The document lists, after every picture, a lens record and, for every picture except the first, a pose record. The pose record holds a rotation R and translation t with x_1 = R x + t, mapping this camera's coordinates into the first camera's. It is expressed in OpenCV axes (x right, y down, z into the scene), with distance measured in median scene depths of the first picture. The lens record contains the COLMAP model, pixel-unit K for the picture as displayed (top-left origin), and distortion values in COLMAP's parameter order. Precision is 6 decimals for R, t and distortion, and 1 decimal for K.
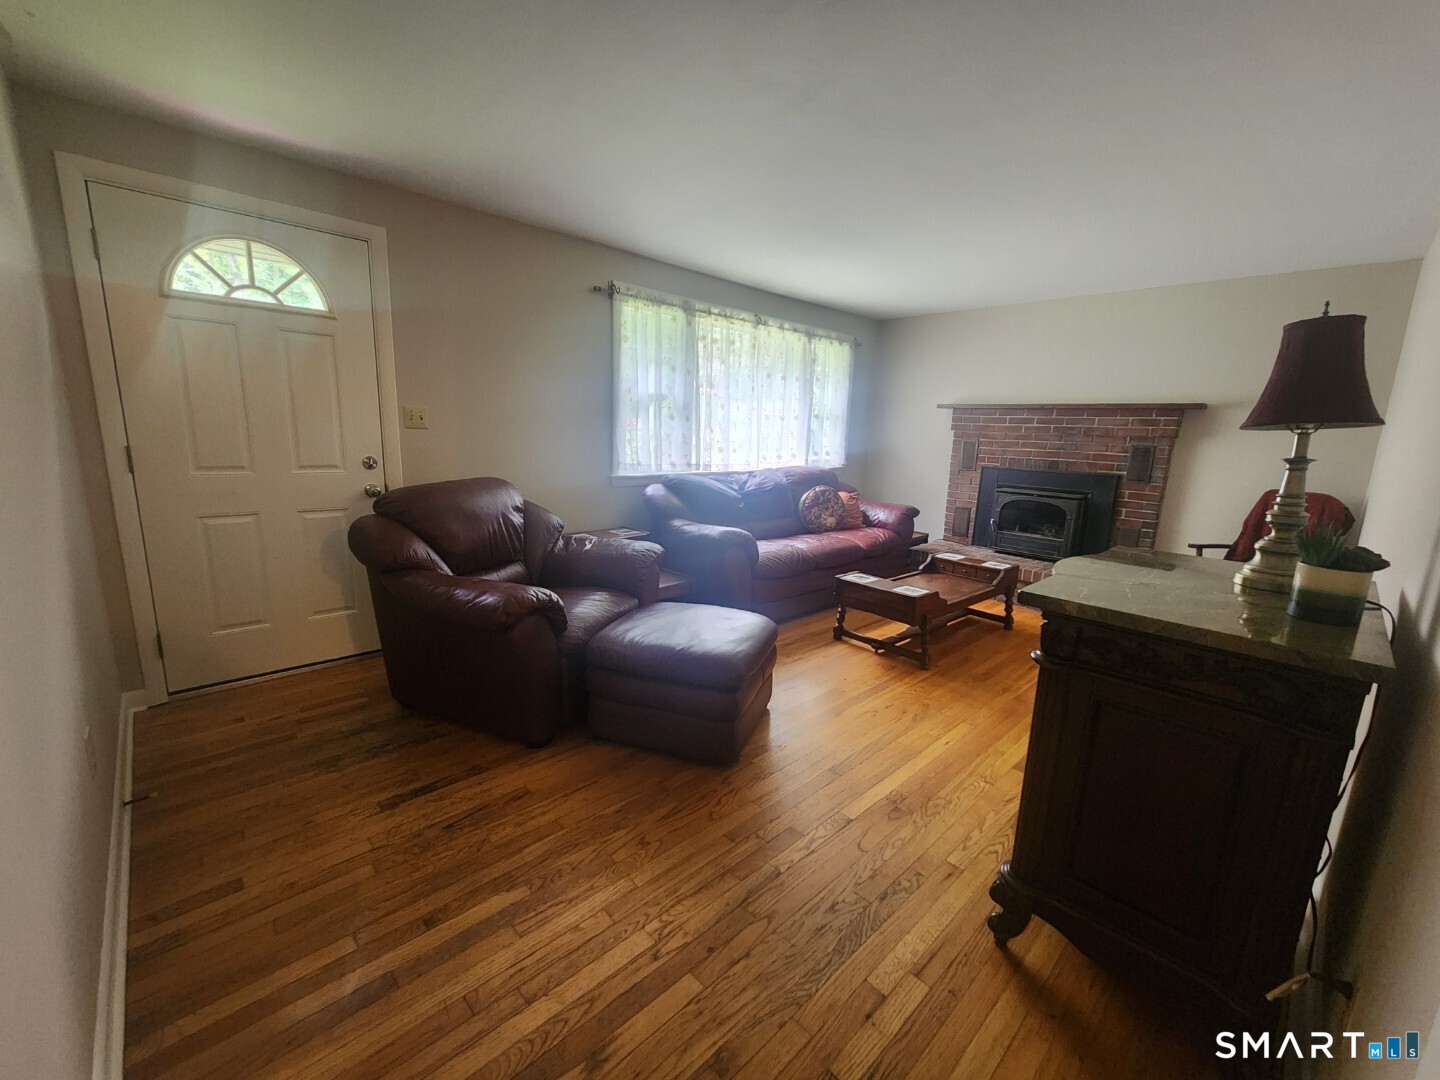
lens RADIAL K [[588.2, 0, 714.0], [0, 588.2, 546.7], [0, 0, 1]] dist [0.007018, 0.000259]
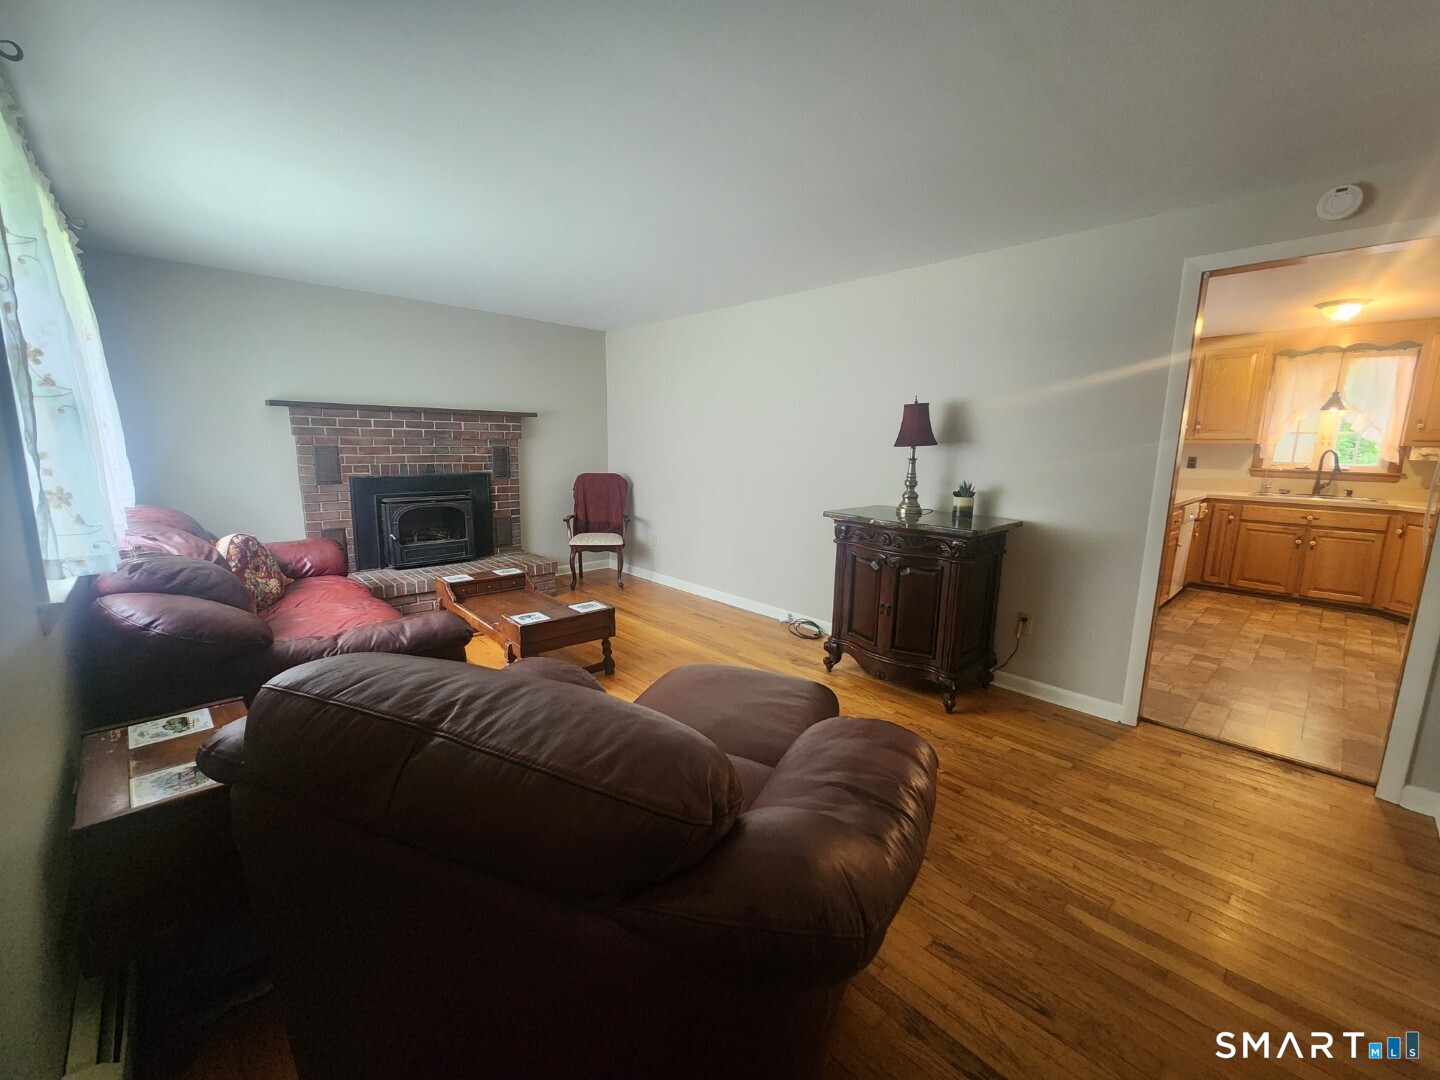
lens RADIAL K [[588.2, 0, 721.9], [0, 588.2, 540.5], [0, 0, 1]] dist [0.007018, 0.000259]
pose [[0.001287, -0.200157, 0.979763, -0.468839], [0.182997, 0.963266, 0.196546, -0.142104], [-0.983113, 0.179041, 0.037868, 0.556835]]
